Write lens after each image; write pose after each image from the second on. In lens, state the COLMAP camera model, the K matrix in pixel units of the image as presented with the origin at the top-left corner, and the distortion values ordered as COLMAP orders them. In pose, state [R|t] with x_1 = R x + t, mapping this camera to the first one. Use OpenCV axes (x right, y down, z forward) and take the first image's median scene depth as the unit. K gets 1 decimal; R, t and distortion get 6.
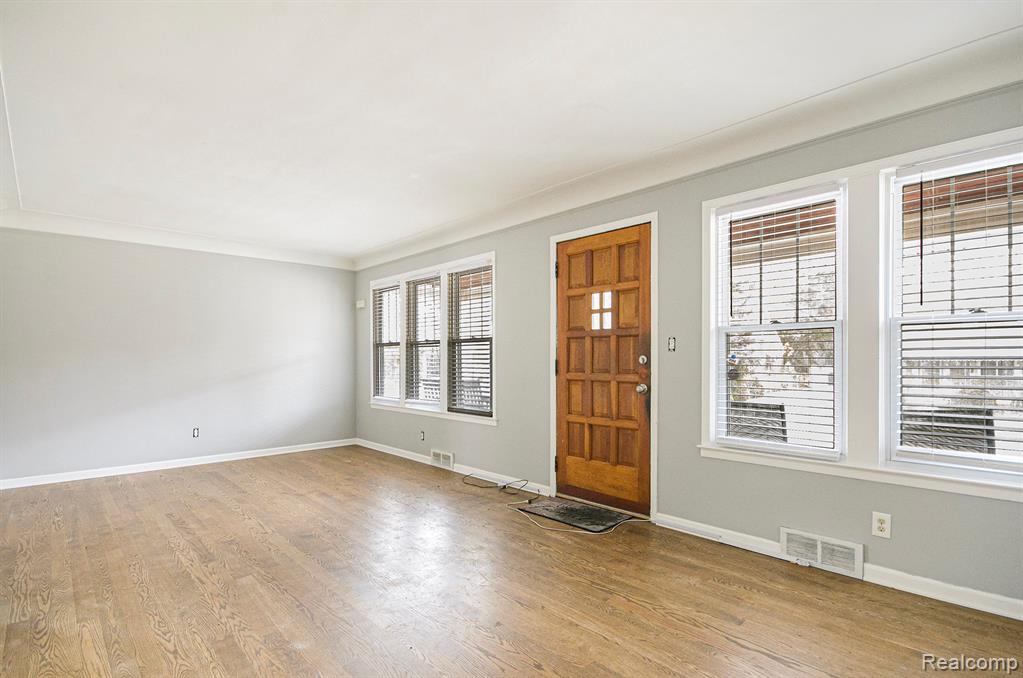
lens RADIAL K [[494.7, 0, 510.8], [0, 494.7, 359.2], [0, 0, 1]] dist [-0.006375, -0.001367]
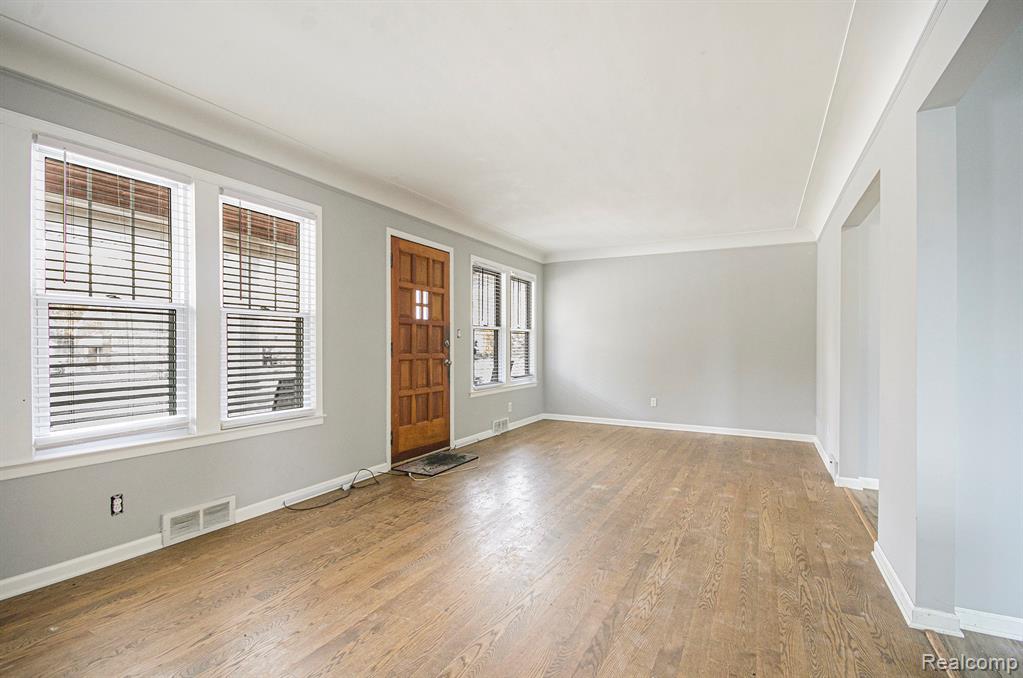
lens RADIAL K [[462.4, 0, 511.5], [0, 462.4, 339.0], [0, 0, 1]] dist [0.001120, 0.000057]
pose [[-0.310489, 0.015298, 0.950454, -1.039806], [0.000326, 0.999872, -0.015987, 0.010302], [-0.950577, -0.004654, -0.310454, 1.155950]]
